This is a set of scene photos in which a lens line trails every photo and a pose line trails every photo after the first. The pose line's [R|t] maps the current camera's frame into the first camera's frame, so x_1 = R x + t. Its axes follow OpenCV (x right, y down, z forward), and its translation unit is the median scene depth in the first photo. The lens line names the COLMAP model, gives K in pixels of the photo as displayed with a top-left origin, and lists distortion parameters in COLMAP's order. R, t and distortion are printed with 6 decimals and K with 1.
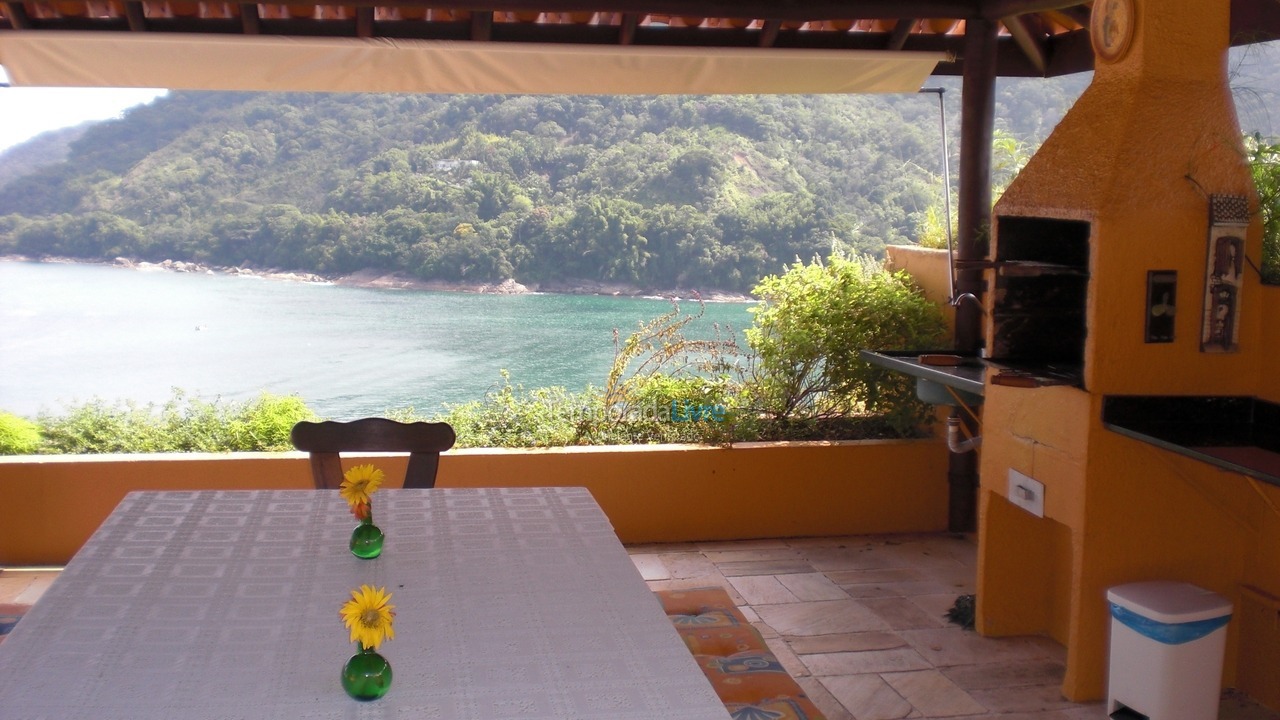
lens RADIAL K [[1555.1, 0, 671.9], [0, 1555.1, 381.4], [0, 0, 1]] dist [-0.142170, 0.000000]
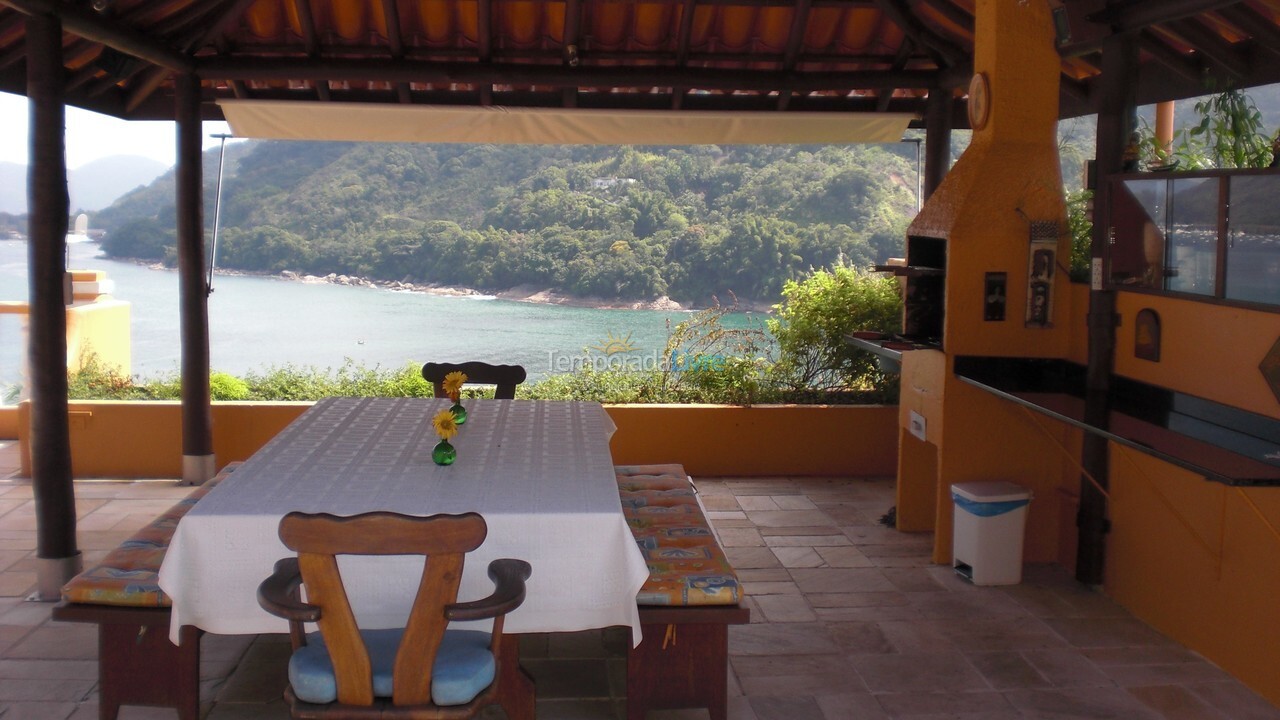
lens RADIAL K [[1555.1, 0, 637.7], [0, 1555.1, 357.2], [0, 0, 1]] dist [-0.142170, 0.000000]
pose [[0.992490, 0.014314, -0.121489, 0.100914], [-0.017630, 0.999499, -0.026270, 0.035513], [0.121052, 0.028215, 0.992245, -0.336553]]
